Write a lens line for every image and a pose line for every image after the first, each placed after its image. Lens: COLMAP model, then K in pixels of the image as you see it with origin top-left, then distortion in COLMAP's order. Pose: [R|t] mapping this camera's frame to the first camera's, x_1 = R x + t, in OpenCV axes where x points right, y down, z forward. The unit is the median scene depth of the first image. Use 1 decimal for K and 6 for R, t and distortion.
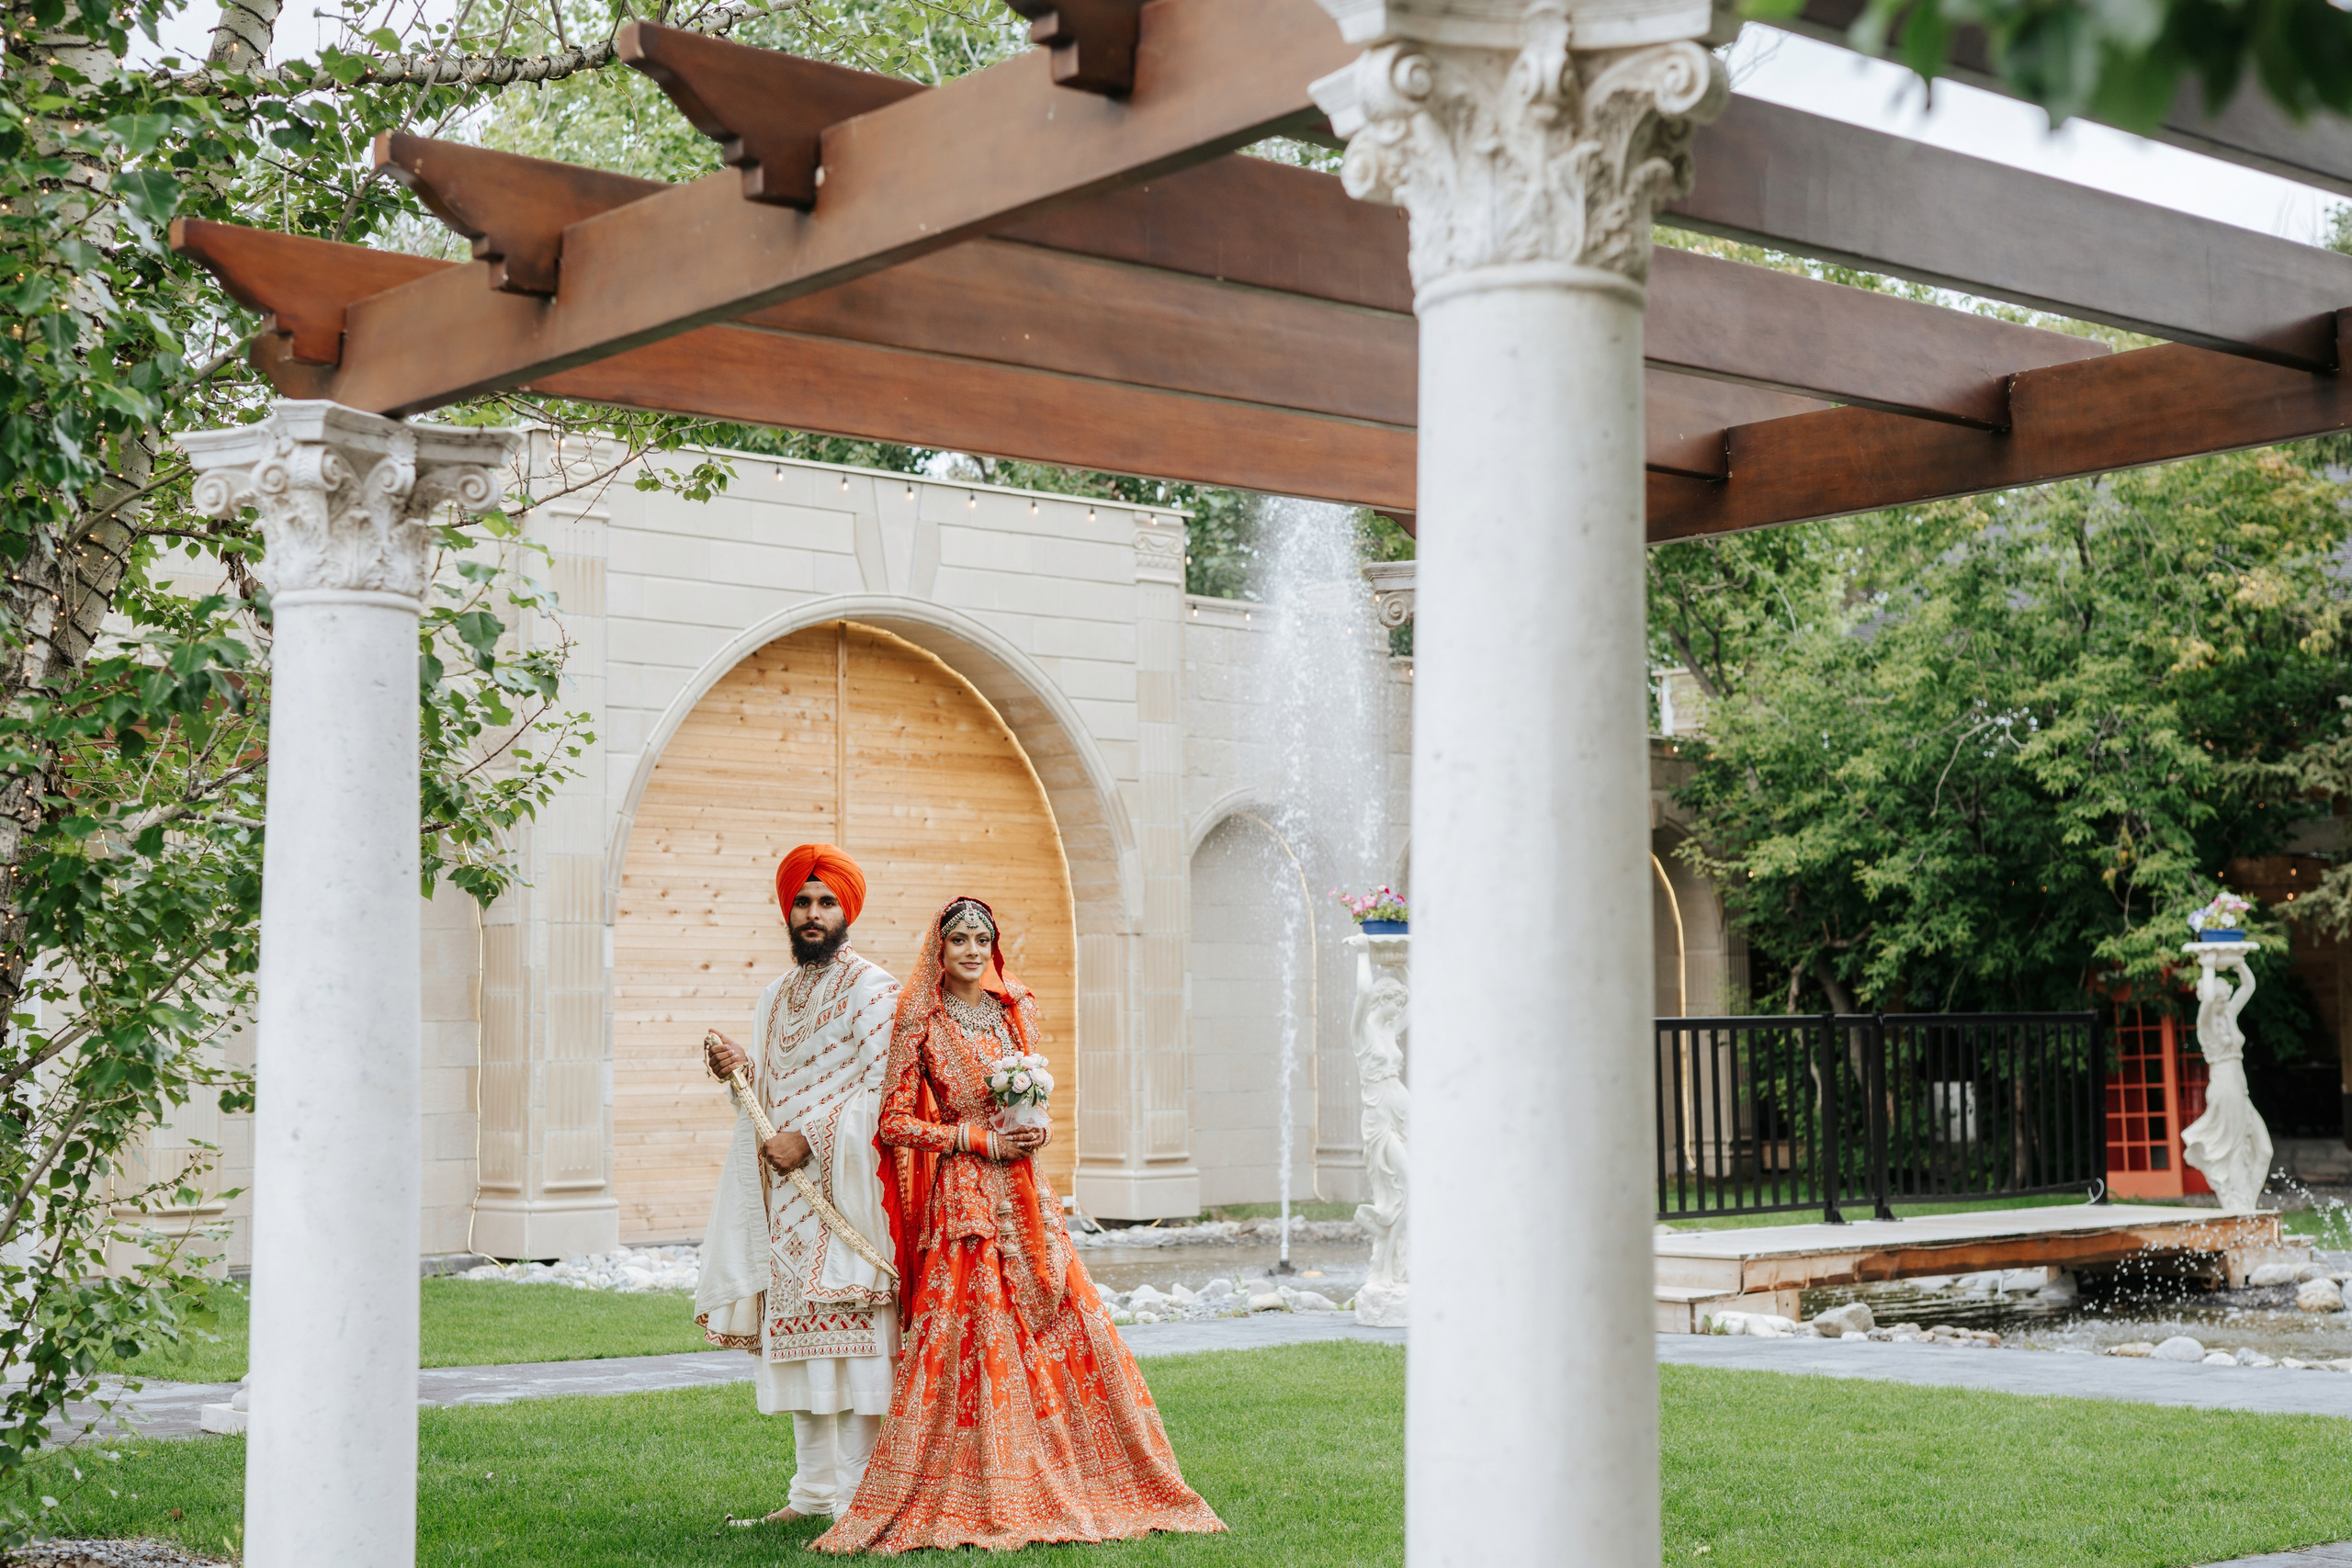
lens RADIAL K [[3528.2, 0, 1176.0], [0, 3528.2, 784.0], [0, 0, 1]] dist [-0.011505, 0.093205]
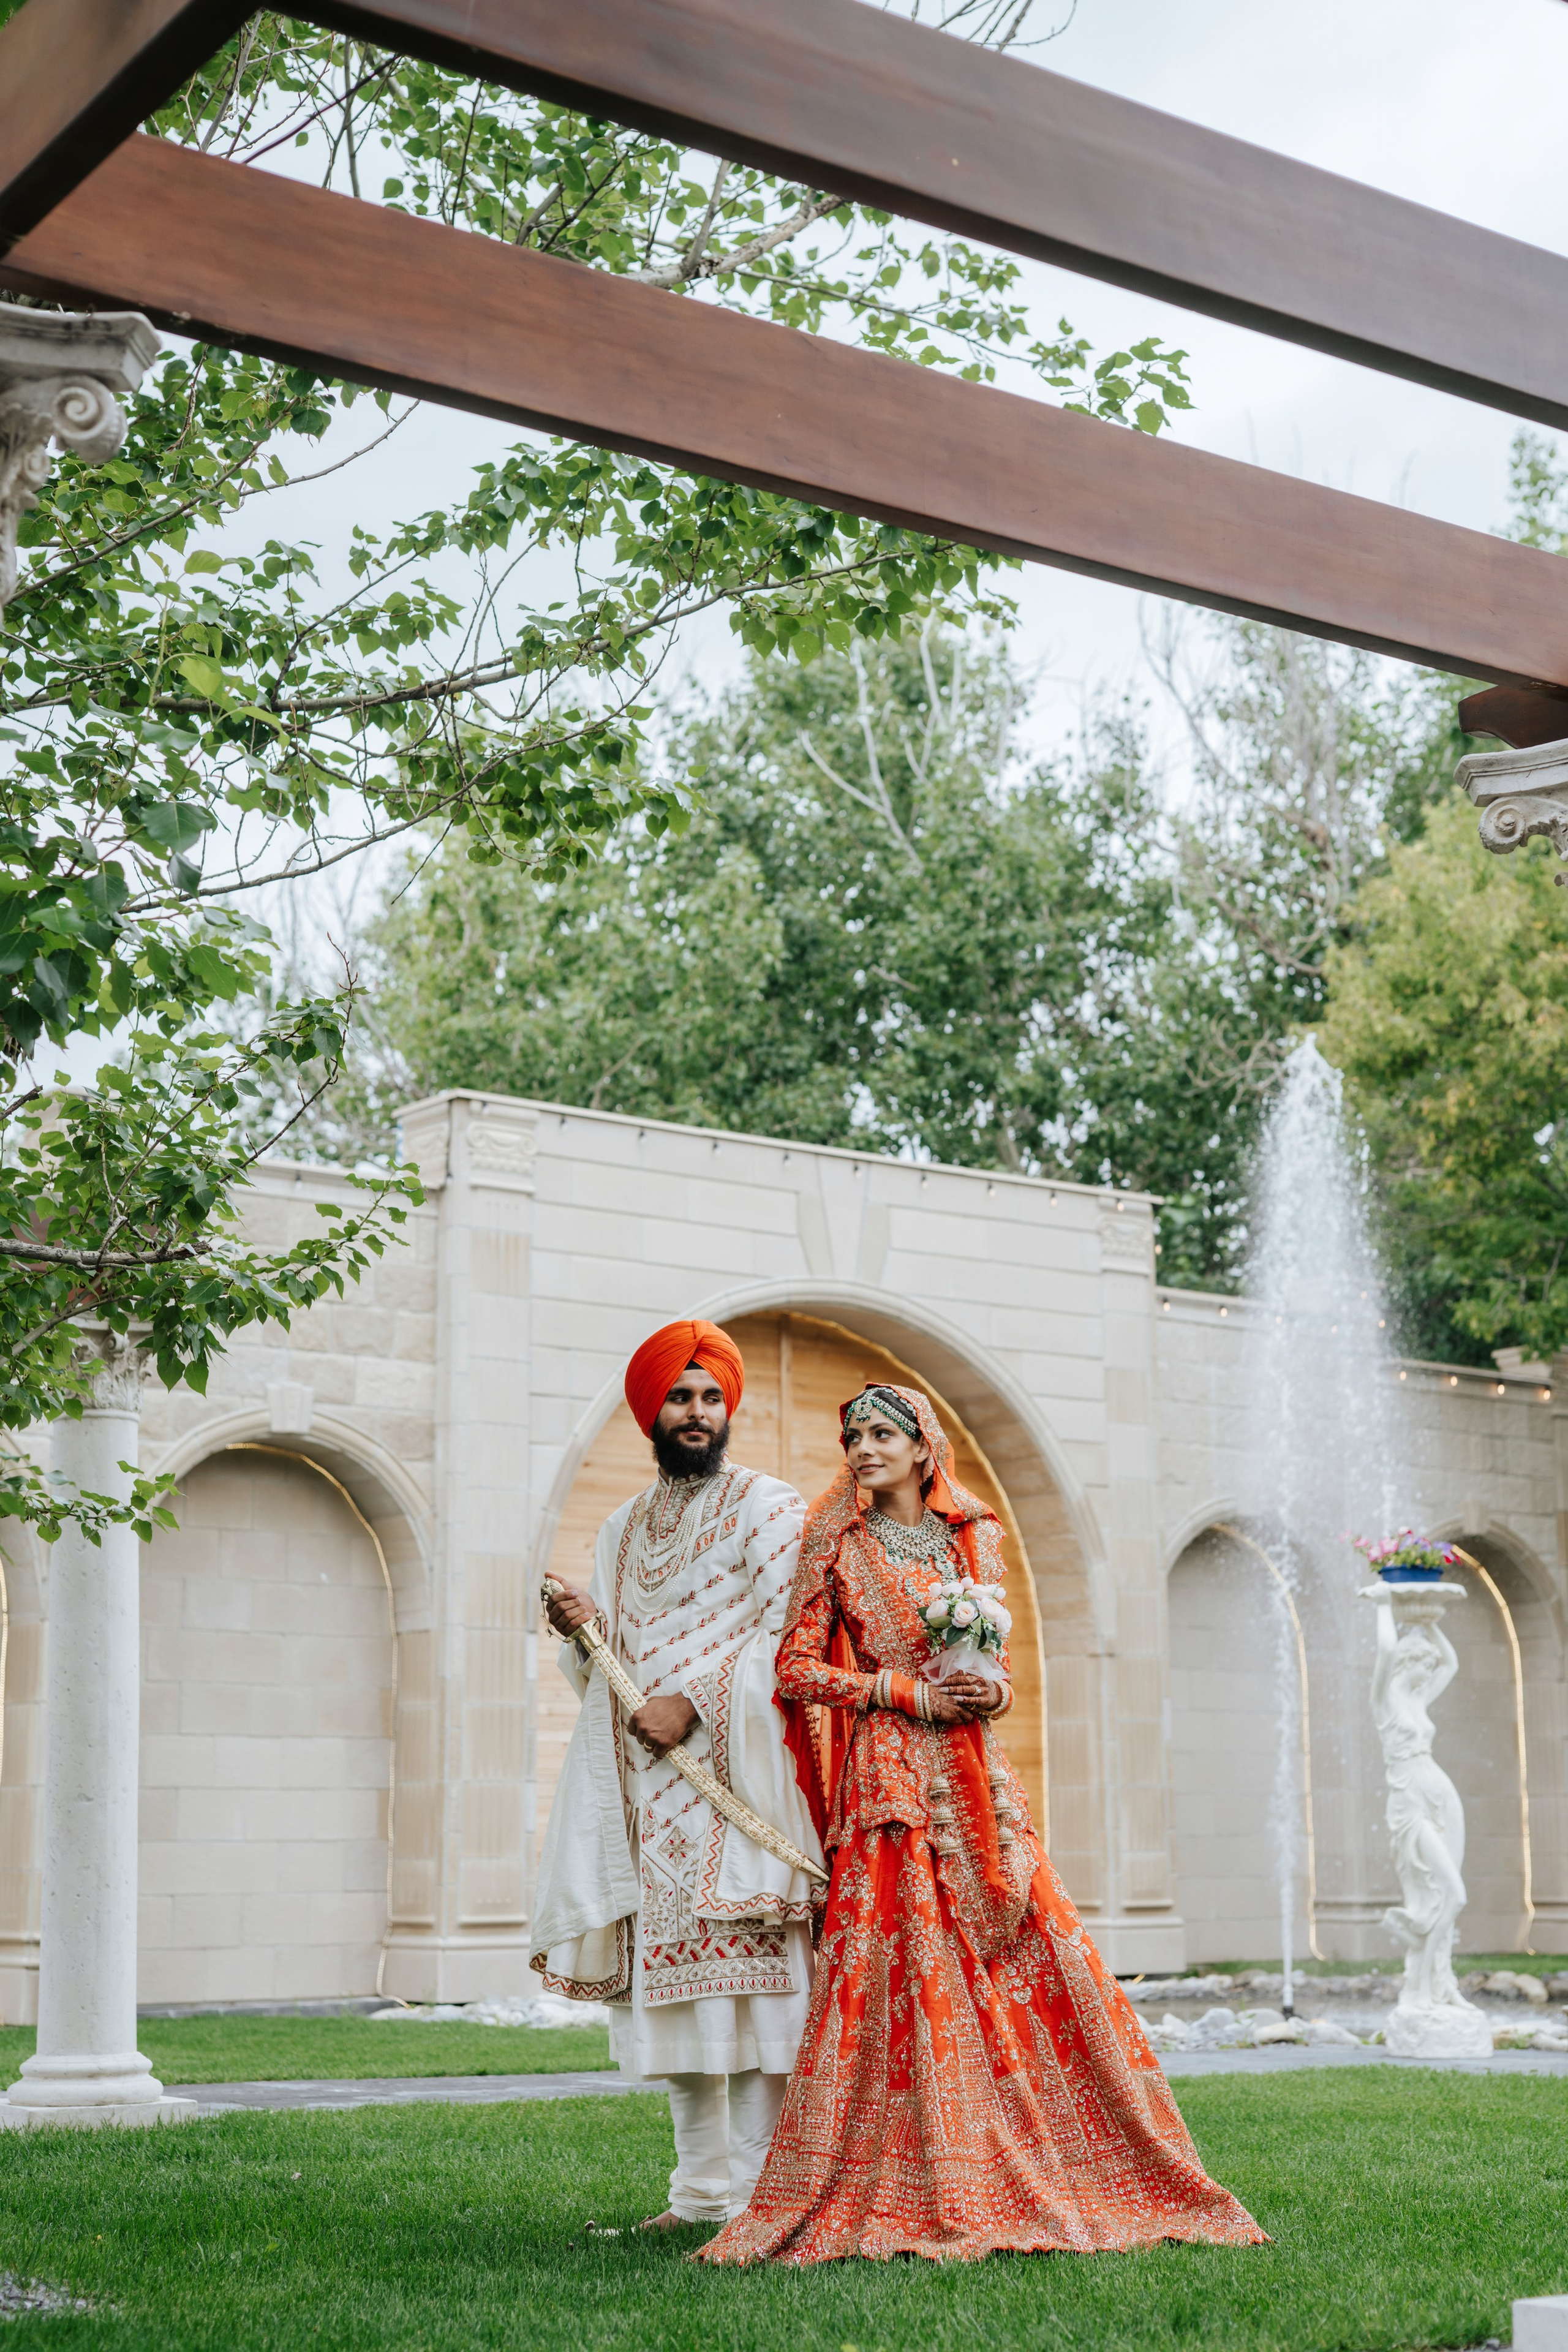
lens RADIAL K [[3433.3, 0, 734.6], [0, 3433.3, 1179.1], [0, 0, 1]] dist [0.002922, 0.125416]
pose [[0.993230, -0.018509, -0.114677, -0.008379], [0.004224, 0.992326, -0.123579, 0.075907], [0.116084, 0.122258, 0.985686, 0.250595]]
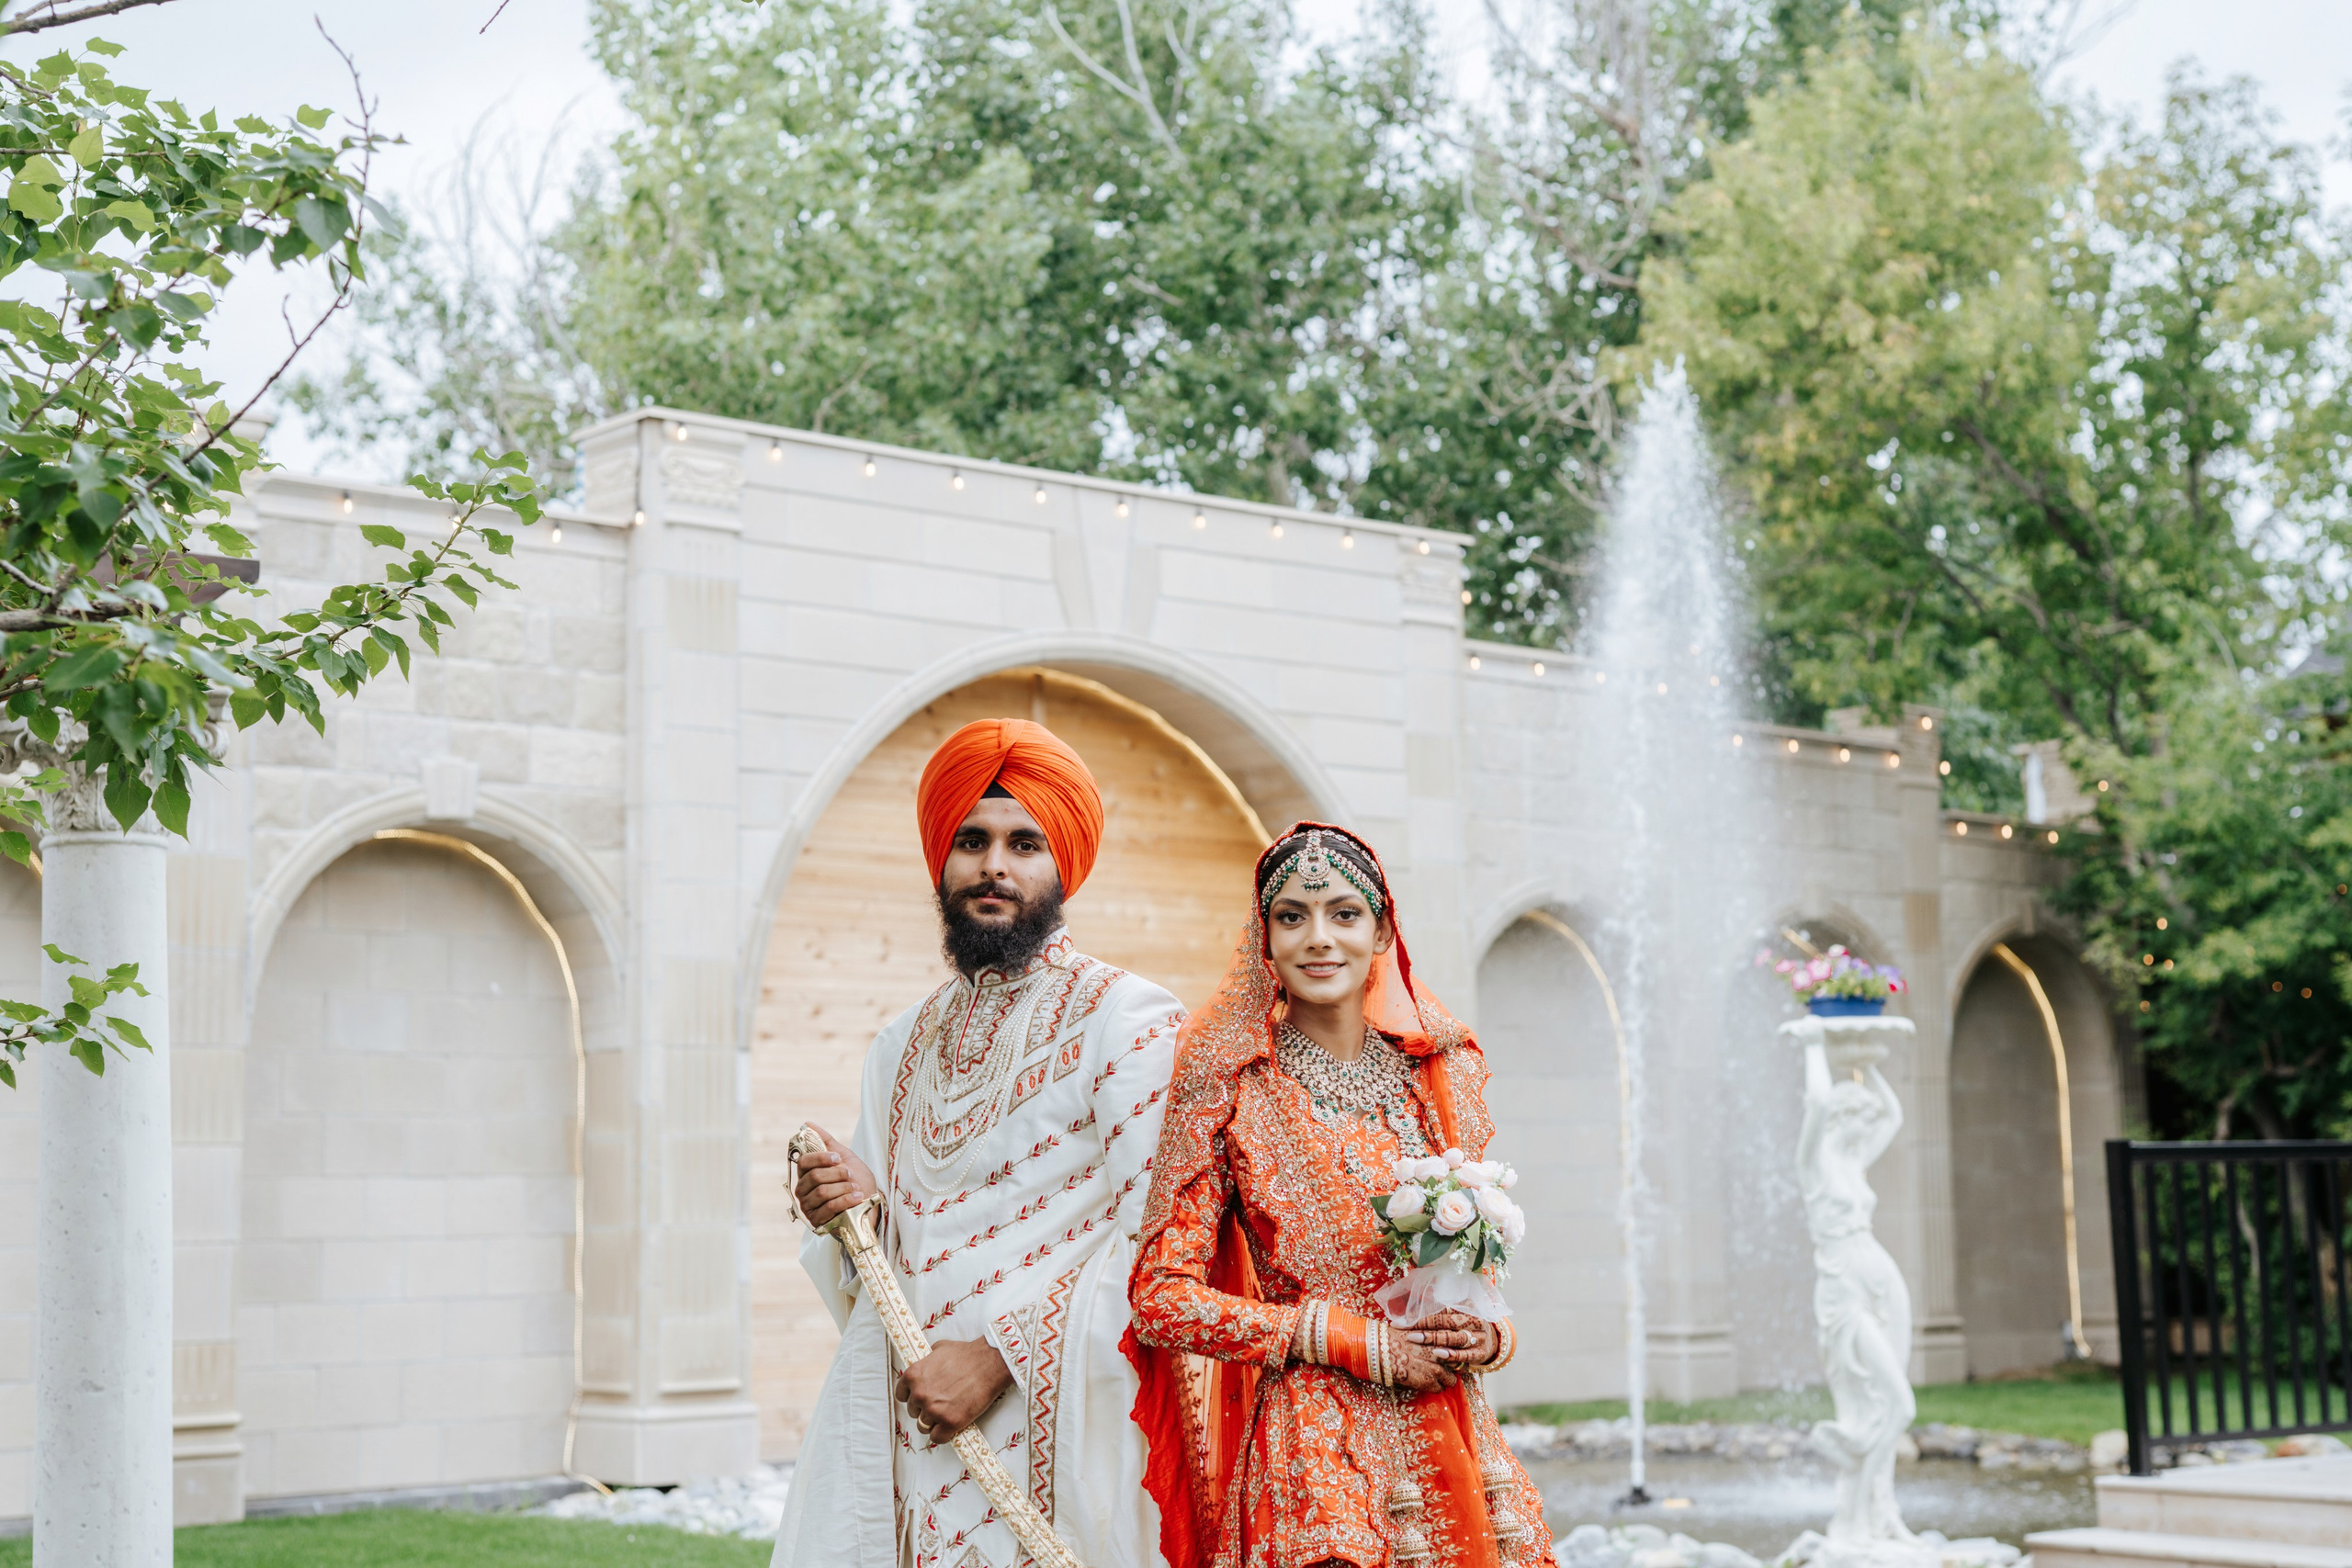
lens RADIAL K [[3528.2, 0, 1176.0], [0, 3528.2, 784.0], [0, 0, 1]] dist [-0.011505, 0.093205]
pose [[0.998428, -0.014326, -0.054181, -0.050869], [0.011619, 0.998684, -0.049946, 0.048178], [0.054826, 0.049238, 0.997281, 0.510796]]
